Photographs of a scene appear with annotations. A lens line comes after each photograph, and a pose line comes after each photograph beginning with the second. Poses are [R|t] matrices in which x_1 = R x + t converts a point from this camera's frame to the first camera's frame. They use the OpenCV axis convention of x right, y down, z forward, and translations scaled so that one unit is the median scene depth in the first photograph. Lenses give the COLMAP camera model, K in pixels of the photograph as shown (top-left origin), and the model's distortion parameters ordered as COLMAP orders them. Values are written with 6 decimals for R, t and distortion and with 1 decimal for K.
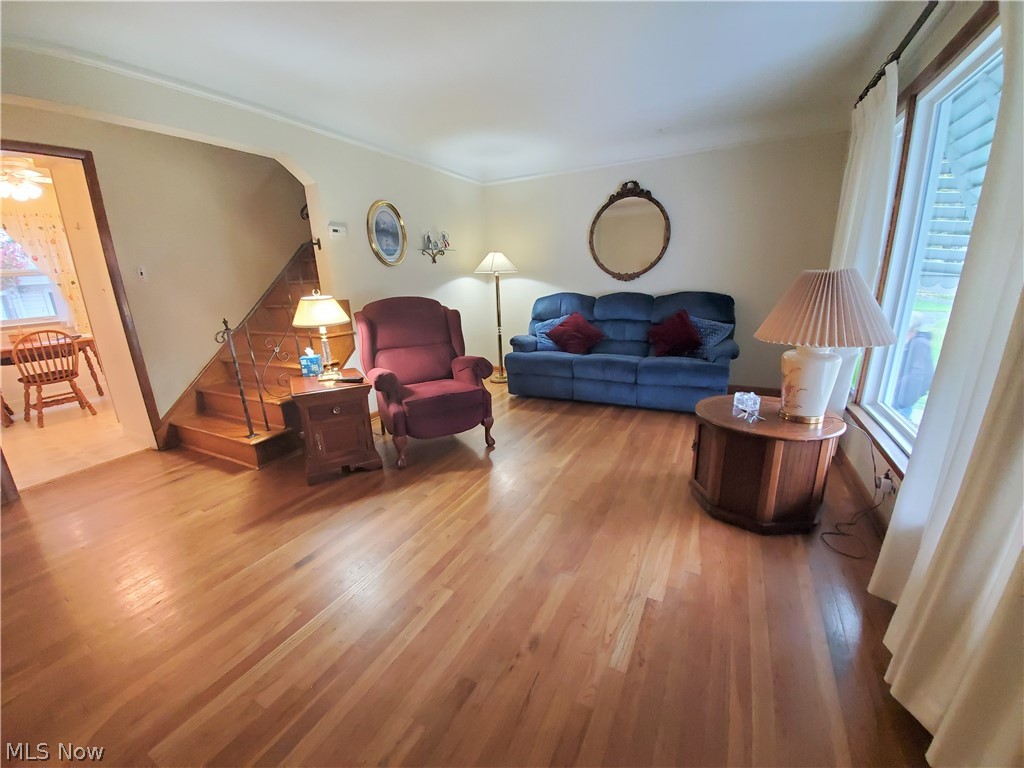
lens RADIAL K [[406.5, 0, 509.1], [0, 406.5, 388.7], [0, 0, 1]] dist [0.018171, -0.016398]
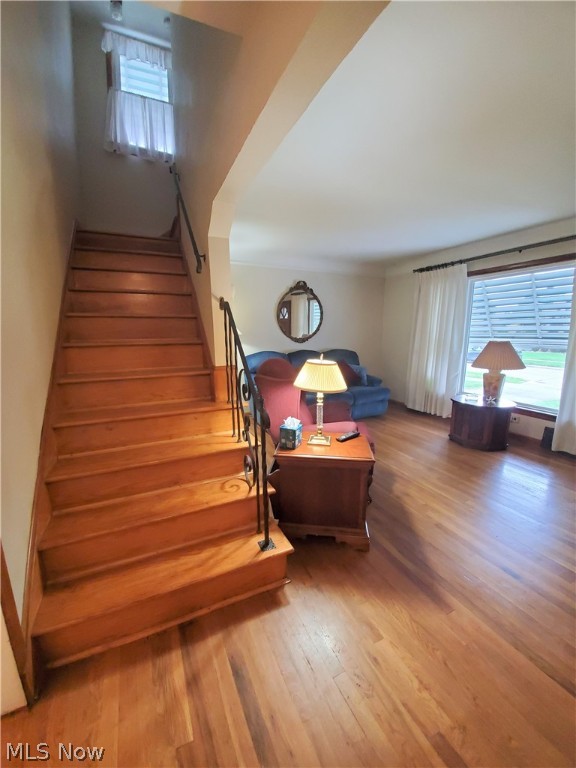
lens RADIAL K [[304.9, 0, 281.5], [0, 304.9, 385.0], [0, 0, 1]] dist [0.018171, -0.016398]
pose [[0.600080, -0.110016, 0.792339, -0.982474], [0.195367, 0.980659, -0.011798, -0.157832], [-0.775716, 0.161877, 0.609967, 0.550889]]
